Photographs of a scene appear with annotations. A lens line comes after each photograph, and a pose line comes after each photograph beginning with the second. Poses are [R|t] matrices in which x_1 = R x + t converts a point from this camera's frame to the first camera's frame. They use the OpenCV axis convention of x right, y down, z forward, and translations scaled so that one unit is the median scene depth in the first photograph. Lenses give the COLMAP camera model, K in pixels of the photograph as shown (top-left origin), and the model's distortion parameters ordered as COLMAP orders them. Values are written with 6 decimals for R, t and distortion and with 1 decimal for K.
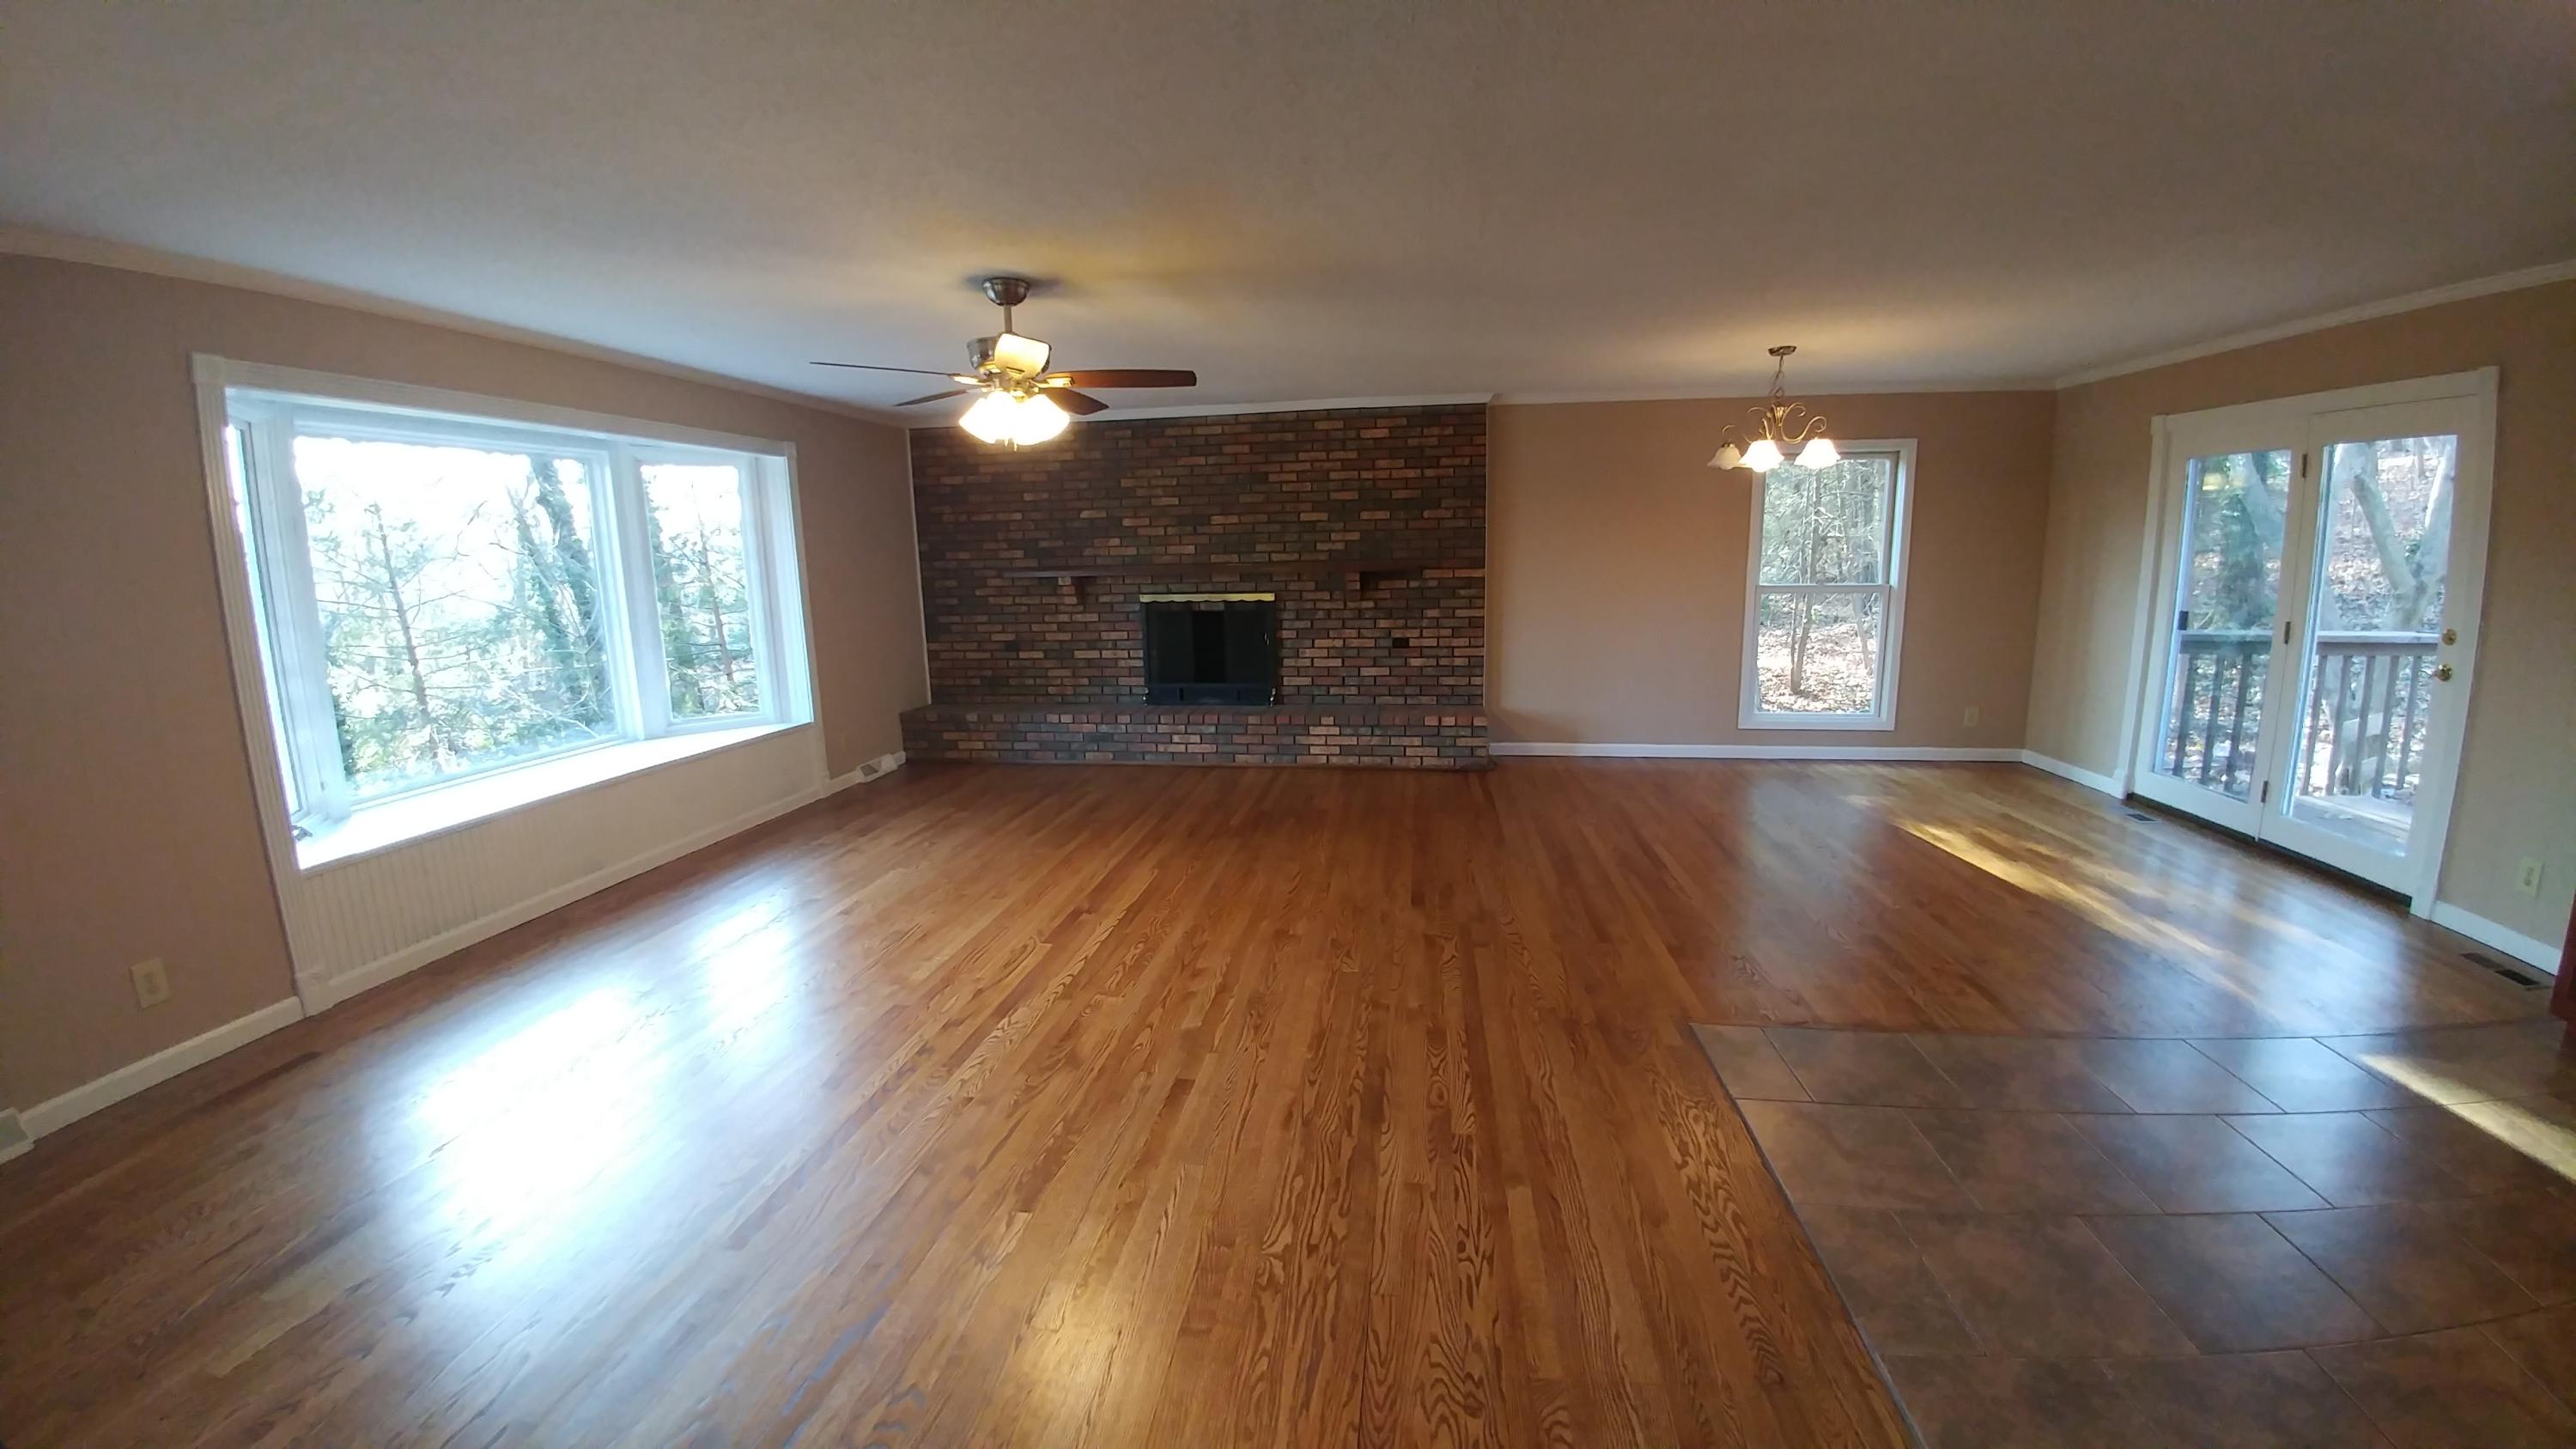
lens RADIAL K [[930.6, 0, 1271.4], [0, 930.6, 707.4], [0, 0, 1]] dist [-0.030755, -0.011071]
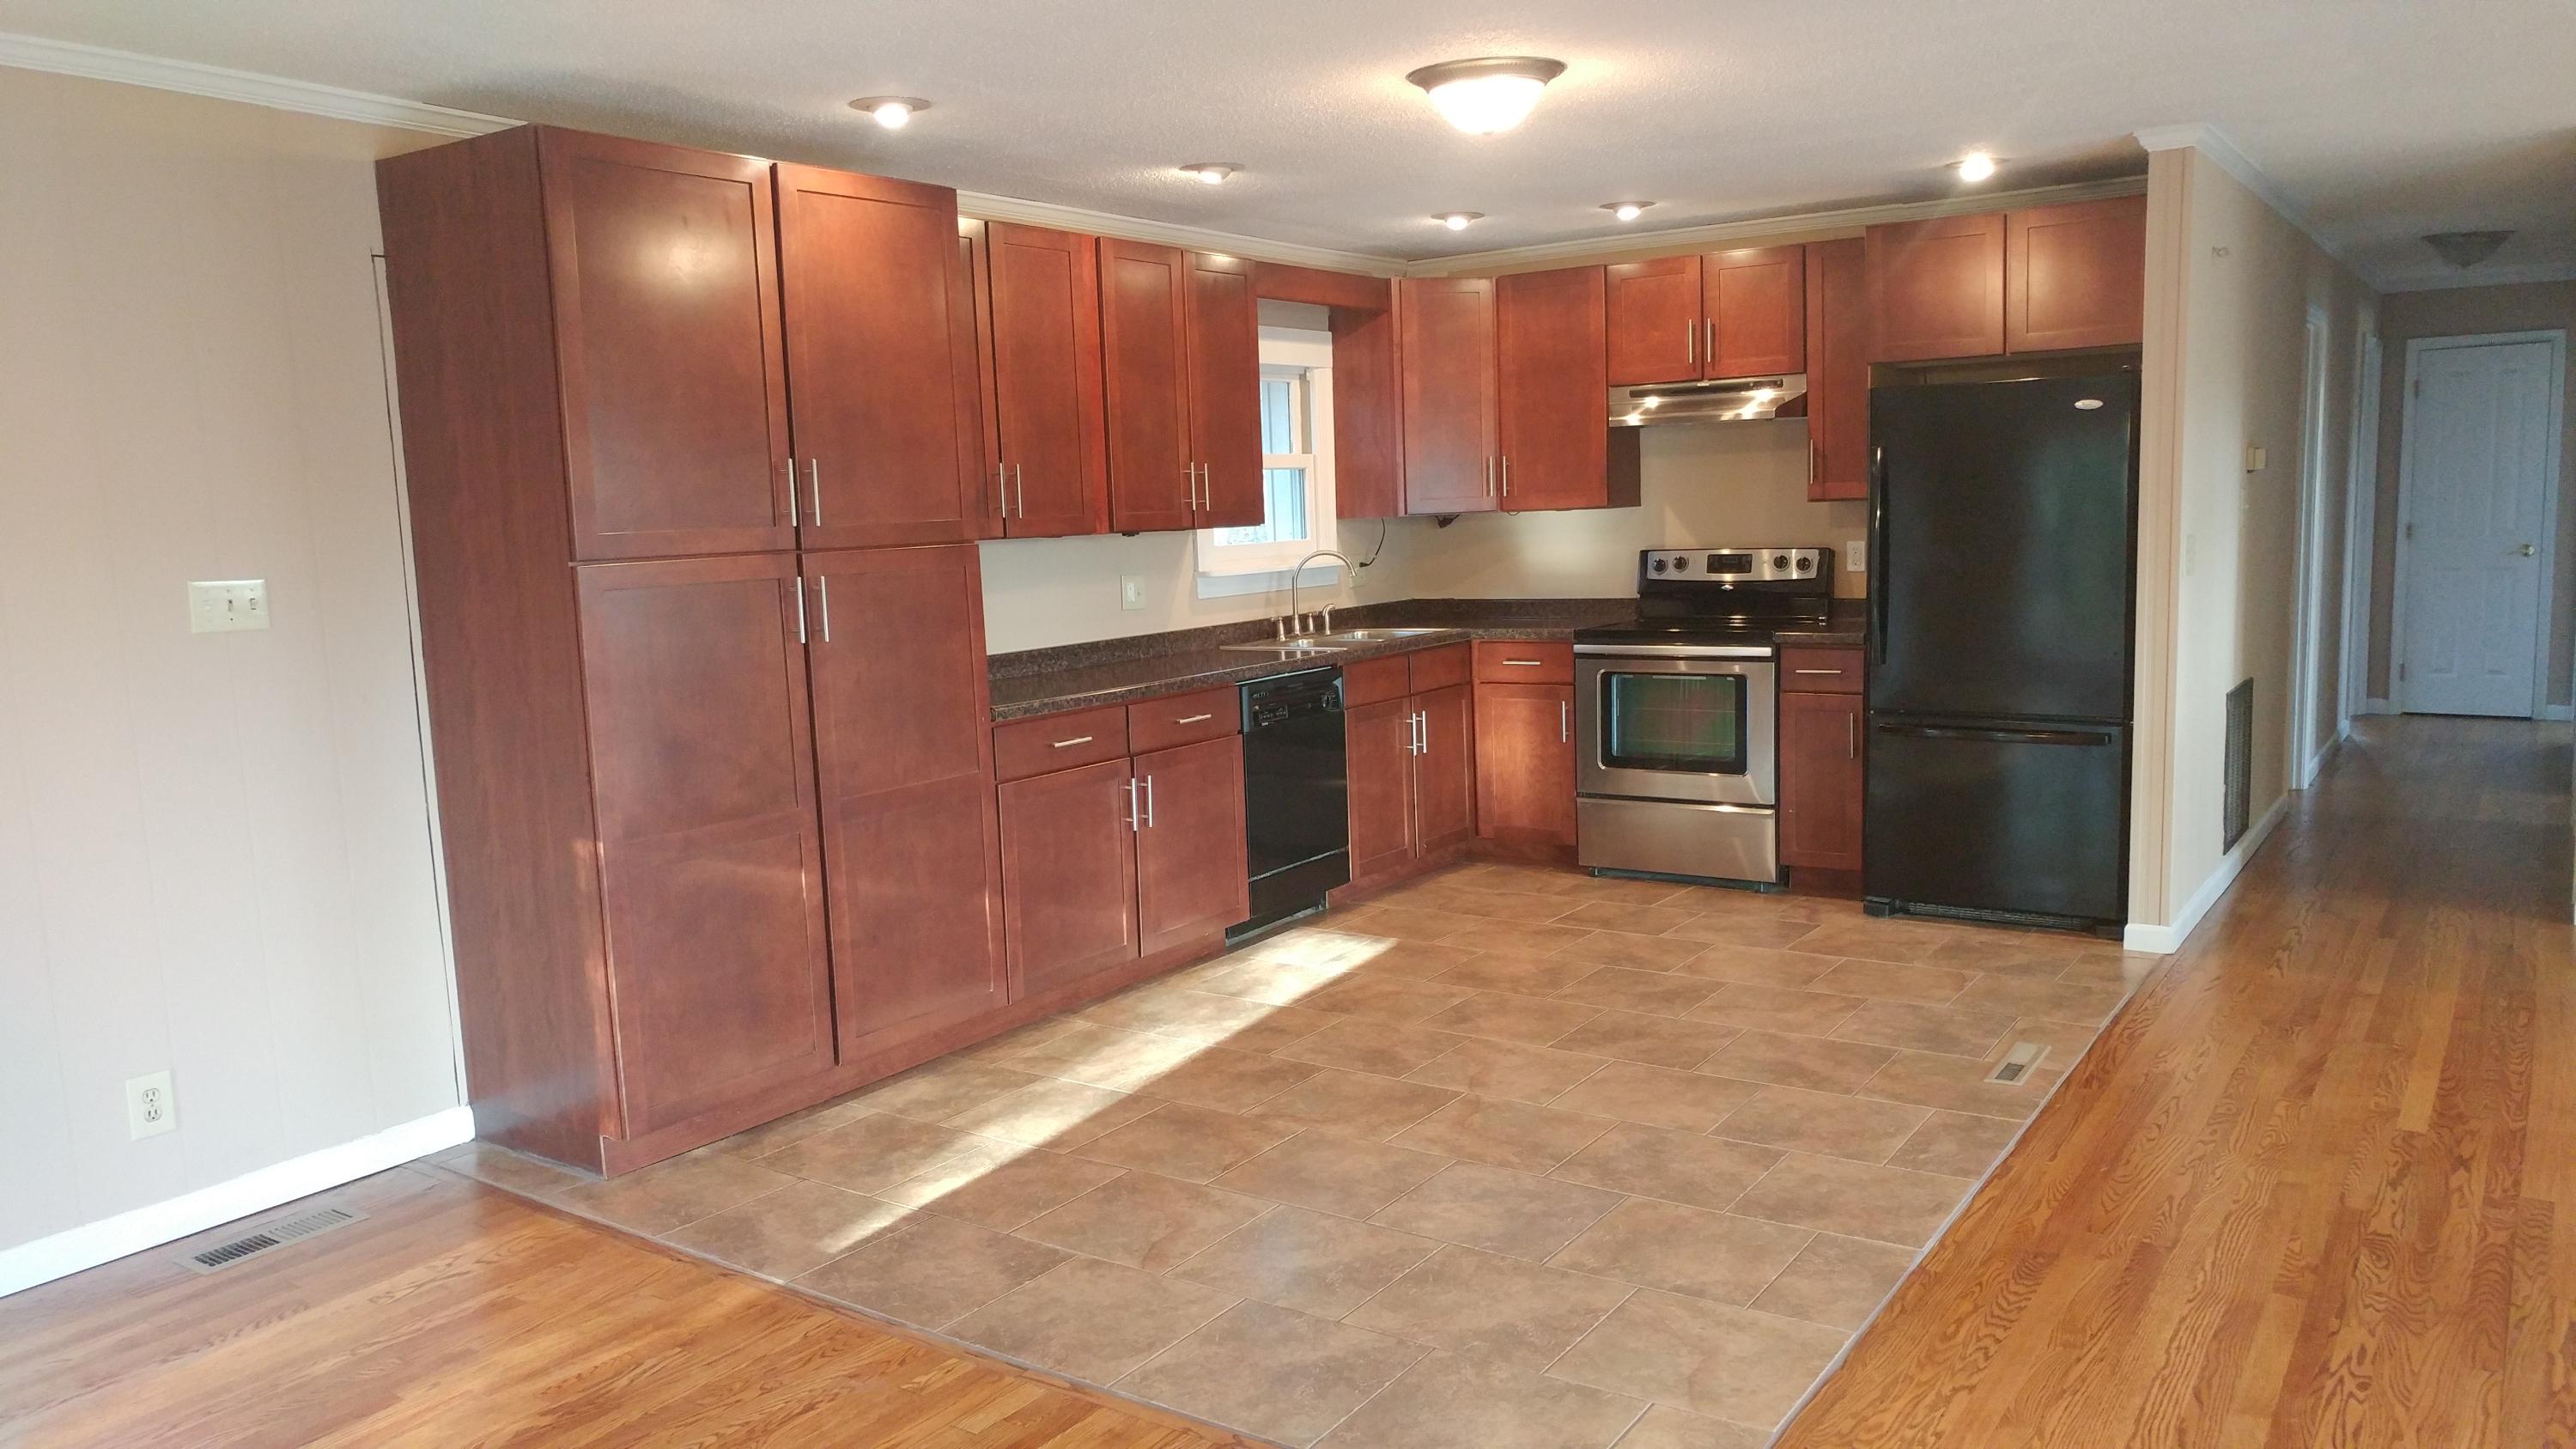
lens RADIAL K [[1861.9, 0, 1291.1], [0, 1861.9, 741.3], [0, 0, 1]] dist [0.000513, -0.001151]
pose [[-0.900943, -0.005762, 0.433899, 0.104381], [0.123310, 0.955291, 0.268725, -0.137216], [-0.416048, 0.295610, -0.859953, 0.776866]]
